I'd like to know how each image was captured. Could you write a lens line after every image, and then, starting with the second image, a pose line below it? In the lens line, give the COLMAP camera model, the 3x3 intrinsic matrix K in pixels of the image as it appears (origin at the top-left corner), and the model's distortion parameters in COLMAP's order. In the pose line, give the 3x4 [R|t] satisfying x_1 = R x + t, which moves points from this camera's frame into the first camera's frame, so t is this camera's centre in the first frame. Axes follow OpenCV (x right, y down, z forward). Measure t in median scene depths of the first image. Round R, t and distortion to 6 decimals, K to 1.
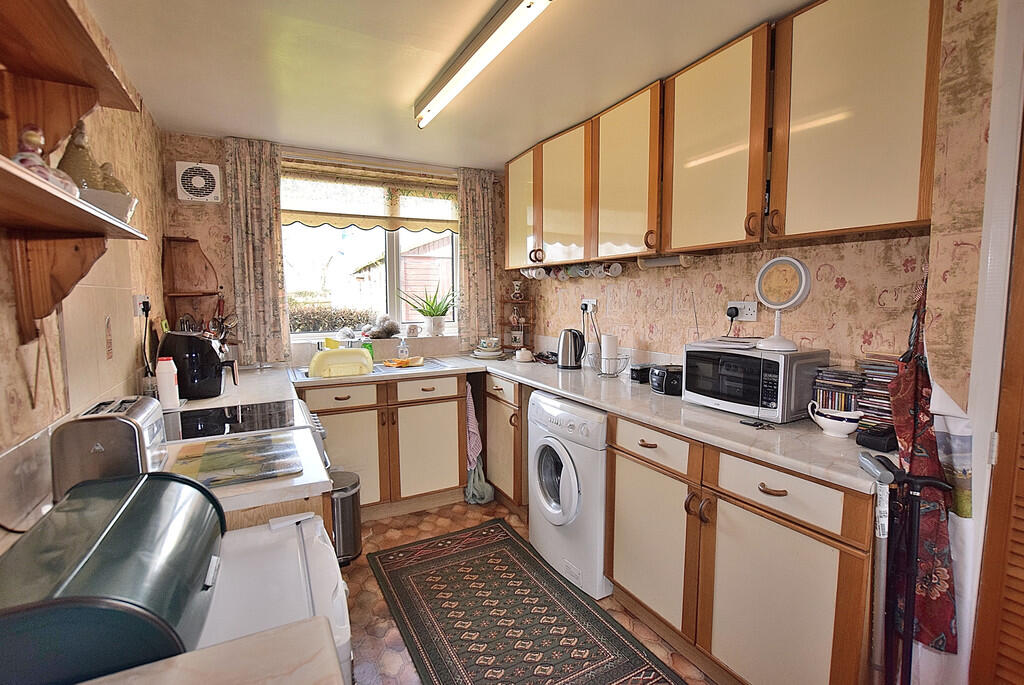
lens RADIAL K [[464.3, 0, 527.3], [0, 464.3, 341.9], [0, 0, 1]] dist [-0.025177, 0.000090]
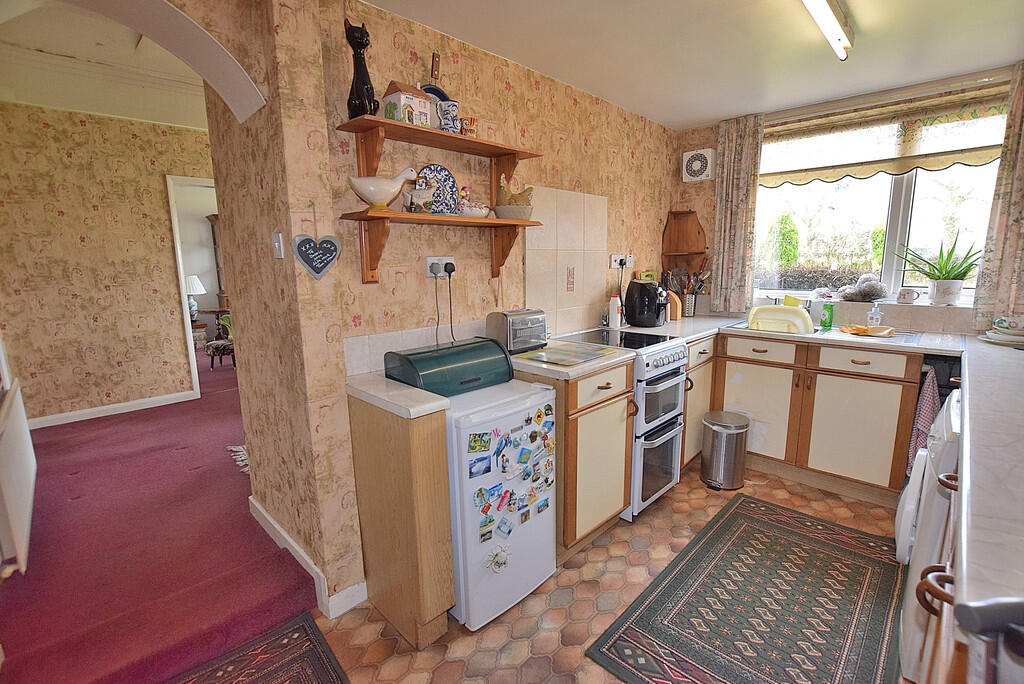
lens RADIAL K [[464.3, 0, 527.3], [0, 464.3, 341.4], [0, 0, 1]] dist [-0.025177, 0.000090]
pose [[0.300290, 0.163942, -0.939653, 0.404305], [-0.079715, 0.985986, 0.146551, -0.012303], [0.950511, 0.030897, 0.309151, 0.146948]]
